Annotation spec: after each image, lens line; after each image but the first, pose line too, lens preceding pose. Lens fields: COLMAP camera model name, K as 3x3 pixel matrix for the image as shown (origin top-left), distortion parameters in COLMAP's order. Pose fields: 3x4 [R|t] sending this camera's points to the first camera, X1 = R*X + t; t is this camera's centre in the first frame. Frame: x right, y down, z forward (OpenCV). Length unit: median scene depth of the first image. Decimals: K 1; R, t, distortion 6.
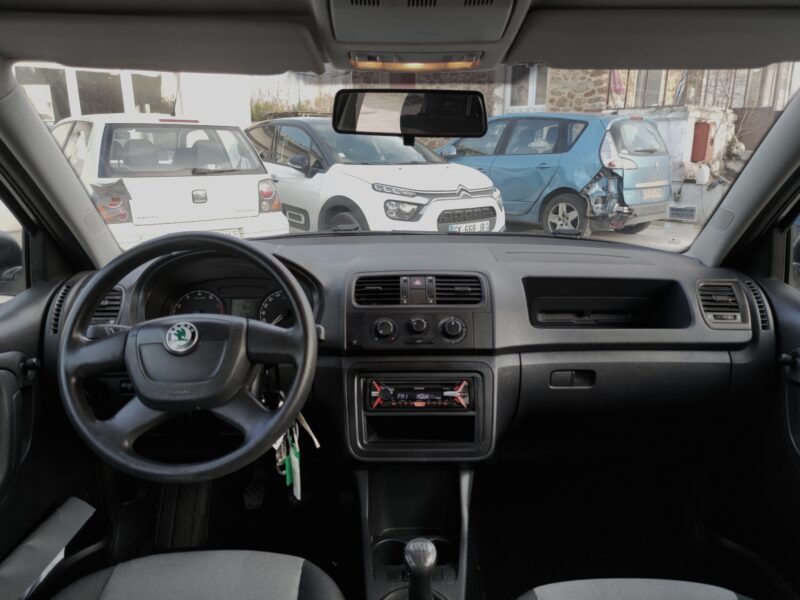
lens RADIAL K [[568.5, 0, 407.3], [0, 568.5, 298.9], [0, 0, 1]] dist [0.012194, -0.001317]
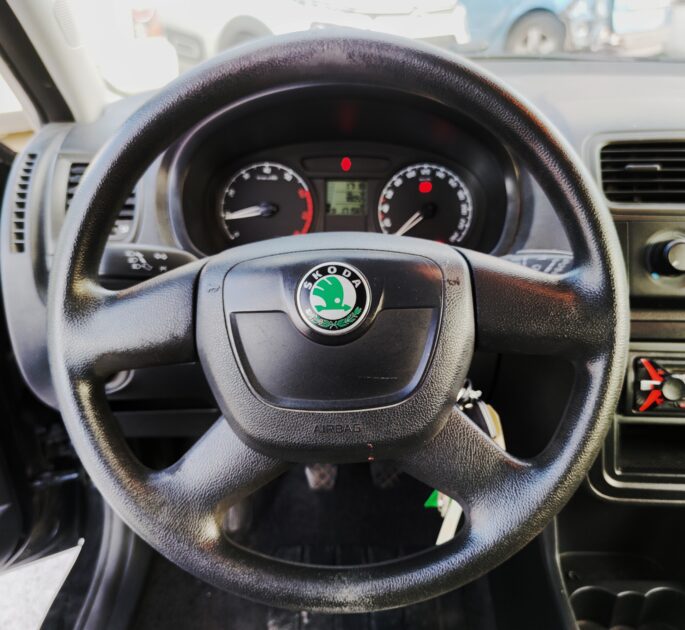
lens RADIAL K [[598.9, 0, 337.7], [0, 598.9, 317.6], [0, 0, 1]] dist [0.076031, 0.006268]
pose [[0.999597, 0.026386, -0.010476, -0.324221], [-0.022521, 0.961684, 0.273235, -0.034149], [0.017284, -0.272889, 0.961890, 0.476615]]
